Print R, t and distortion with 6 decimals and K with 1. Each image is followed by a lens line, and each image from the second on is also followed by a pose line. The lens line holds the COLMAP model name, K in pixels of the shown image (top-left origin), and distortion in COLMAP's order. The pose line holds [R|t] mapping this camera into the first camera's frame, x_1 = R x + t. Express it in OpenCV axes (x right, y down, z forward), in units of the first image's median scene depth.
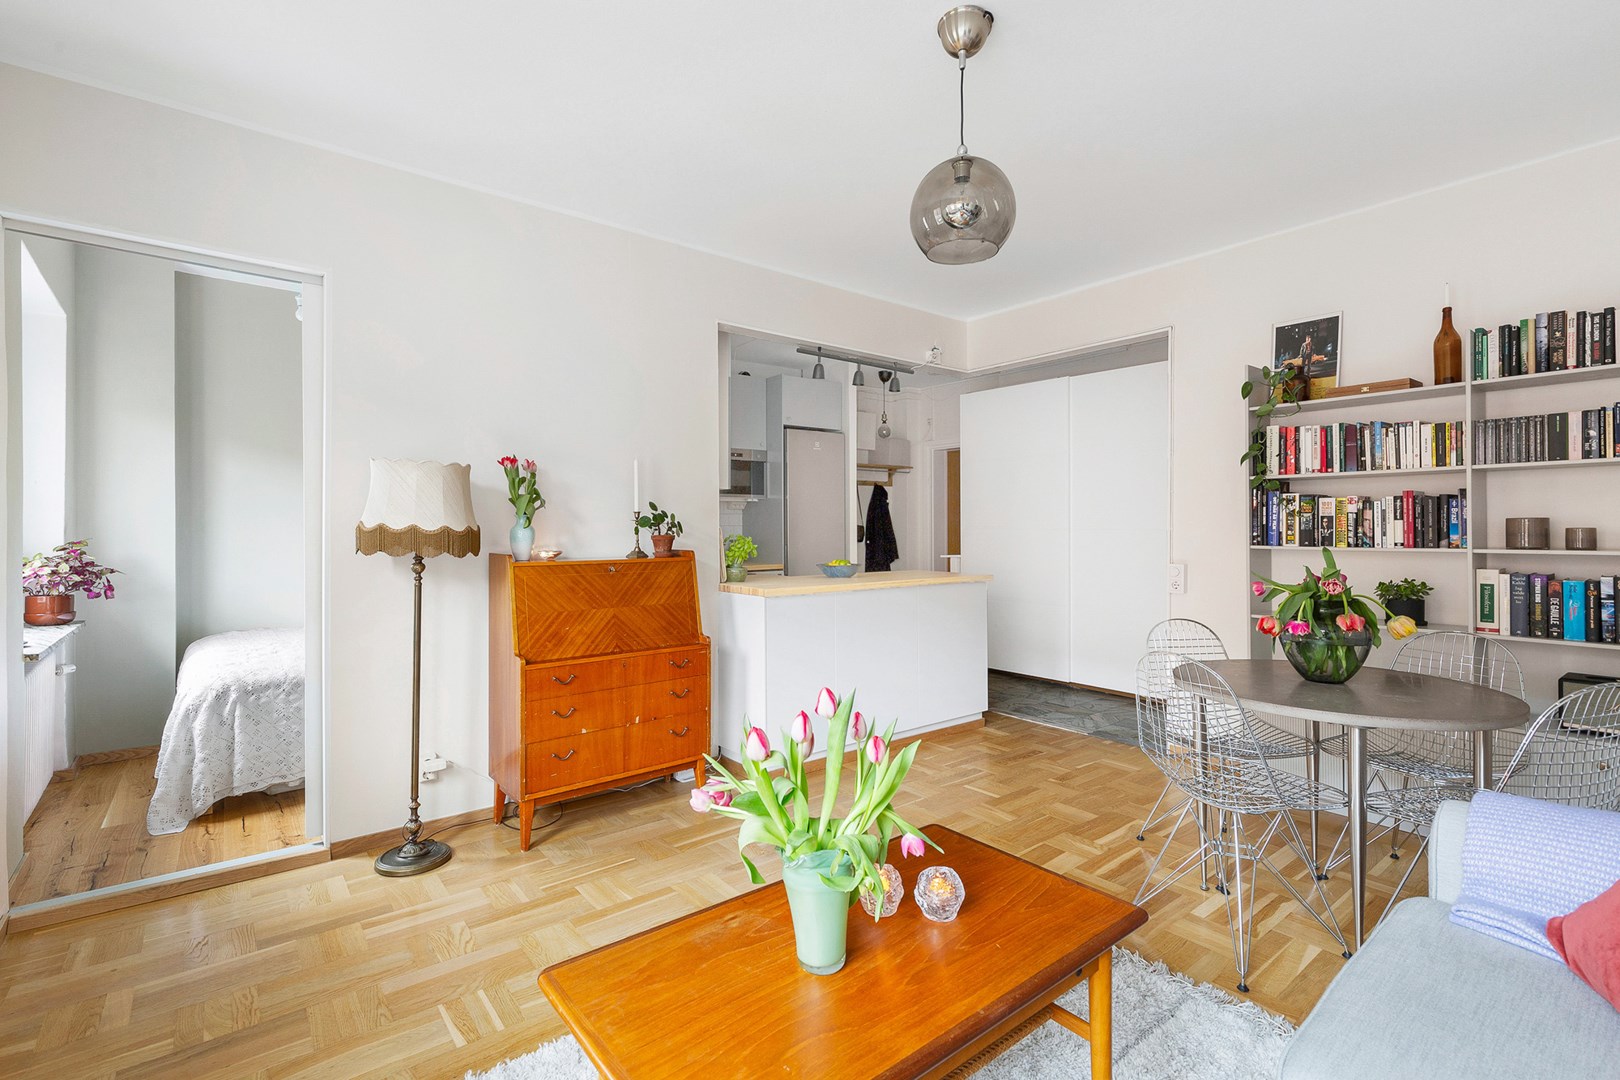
lens RADIAL K [[742.9, 0, 814.5], [0, 742.9, 533.2], [0, 0, 1]] dist [0.005042, -0.001409]
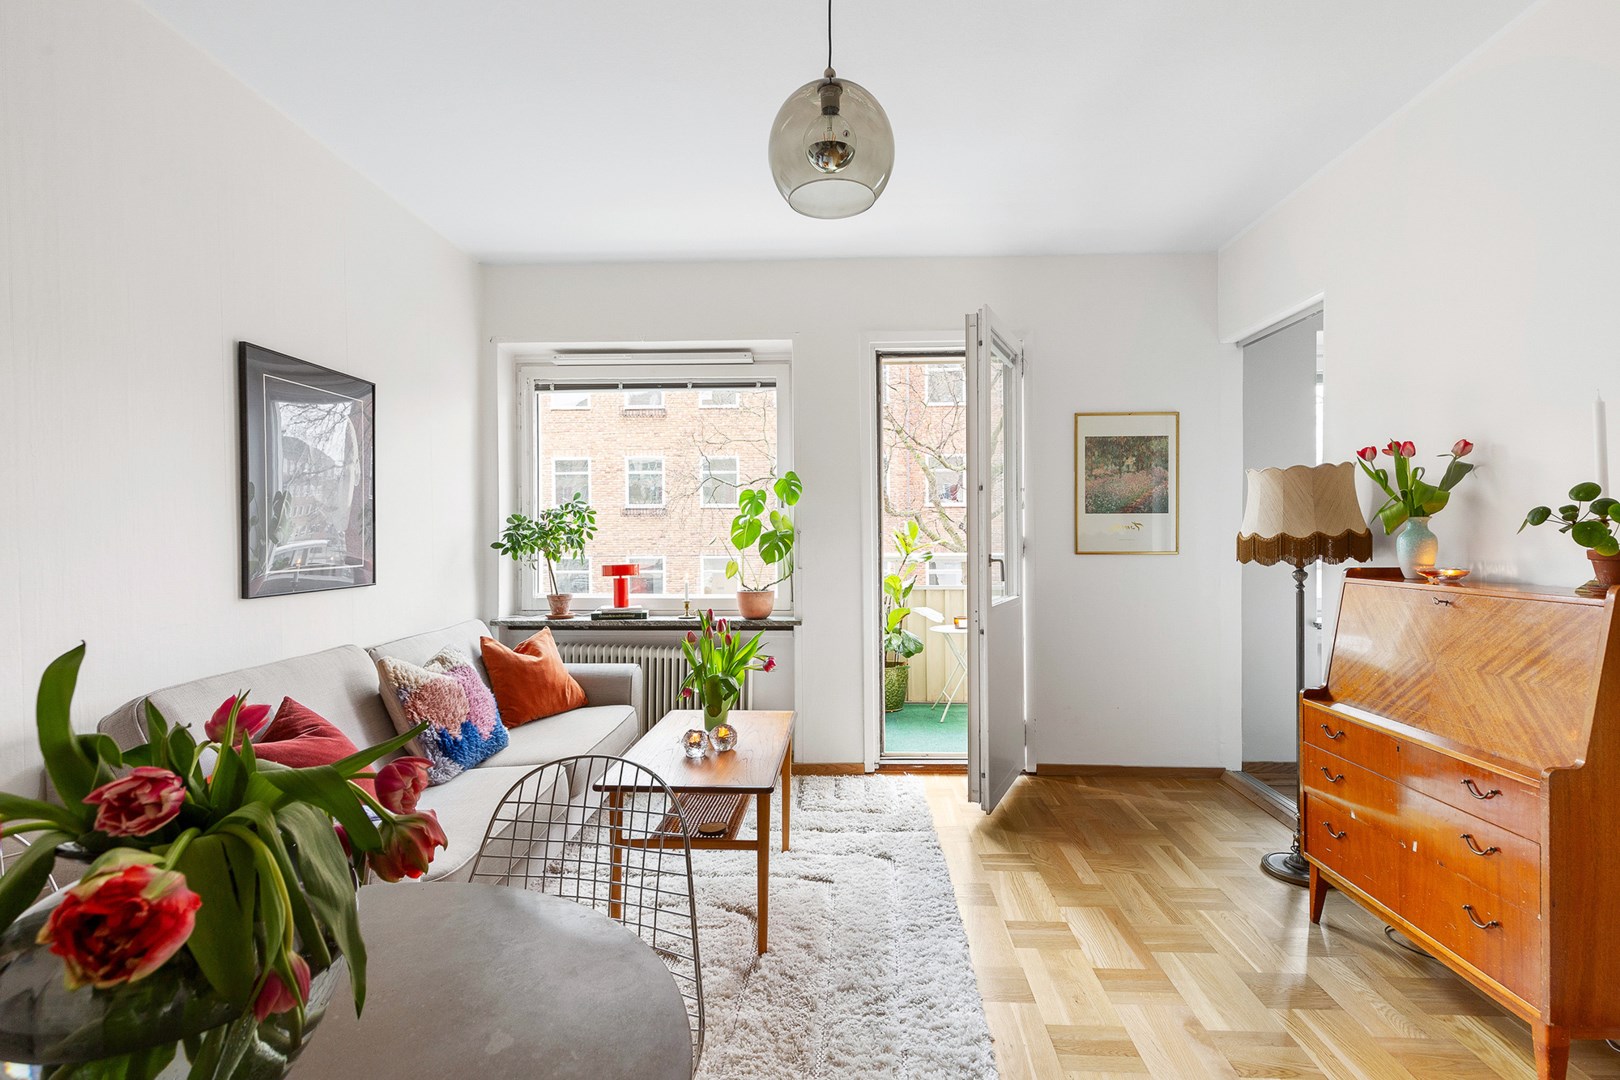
lens RADIAL K [[742.9, 0, 804.3], [0, 742.9, 546.1], [0, 0, 1]] dist [0.005042, -0.001409]
pose [[-0.663155, 0.017277, -0.748283, 0.362491], [0.006422, 0.999828, 0.017394, -0.008928], [0.748454, 0.006729, -0.663152, 0.654886]]
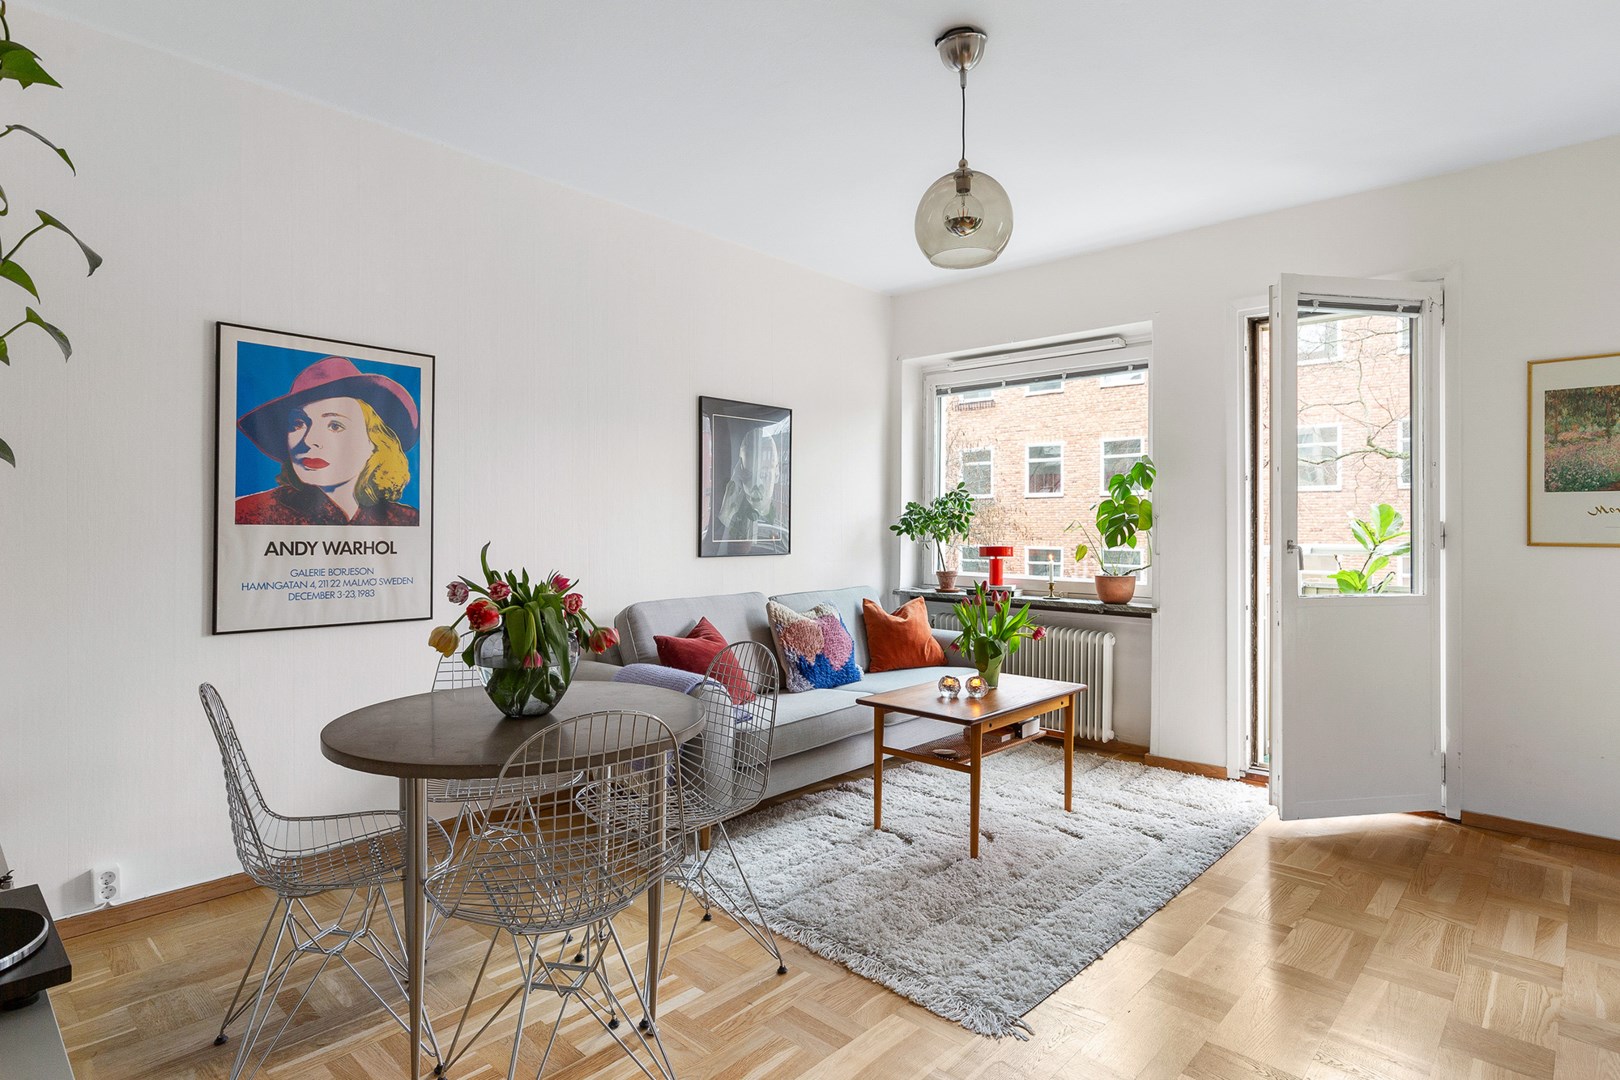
lens RADIAL K [[838.4, 0, 809.9], [0, 838.4, 527.5], [0, 0, 1]] dist [-0.000571, -0.001717]
pose [[-0.989000, 0.000473, -0.147913, 0.258226], [0.000124, 0.999997, 0.002367, -0.001233], [0.147913, 0.002323, -0.988998, 0.930373]]
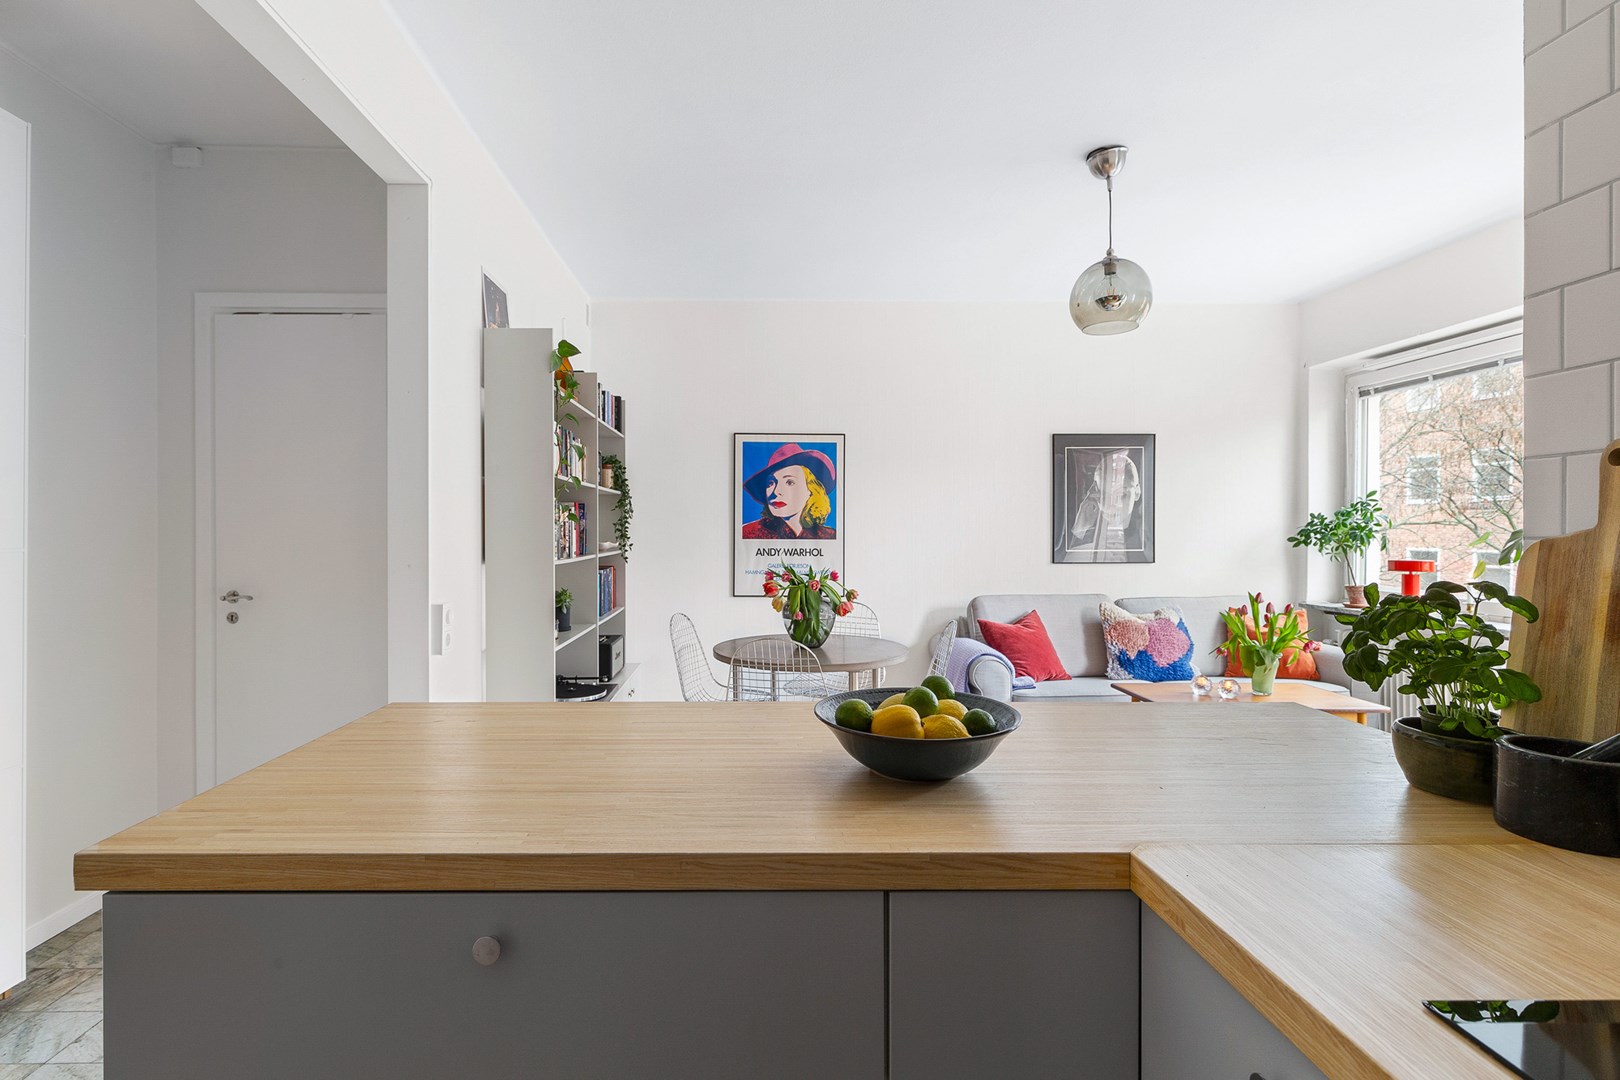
lens RADIAL K [[742.9, 0, 748.2], [0, 742.9, 533.2], [0, 0, 1]] dist [0.005042, -0.001409]
pose [[-0.782224, 0.004441, 0.622981, -0.051970], [0.005819, 0.999983, 0.000179, -0.009911], [-0.622970, 0.003765, -0.782237, 1.055105]]
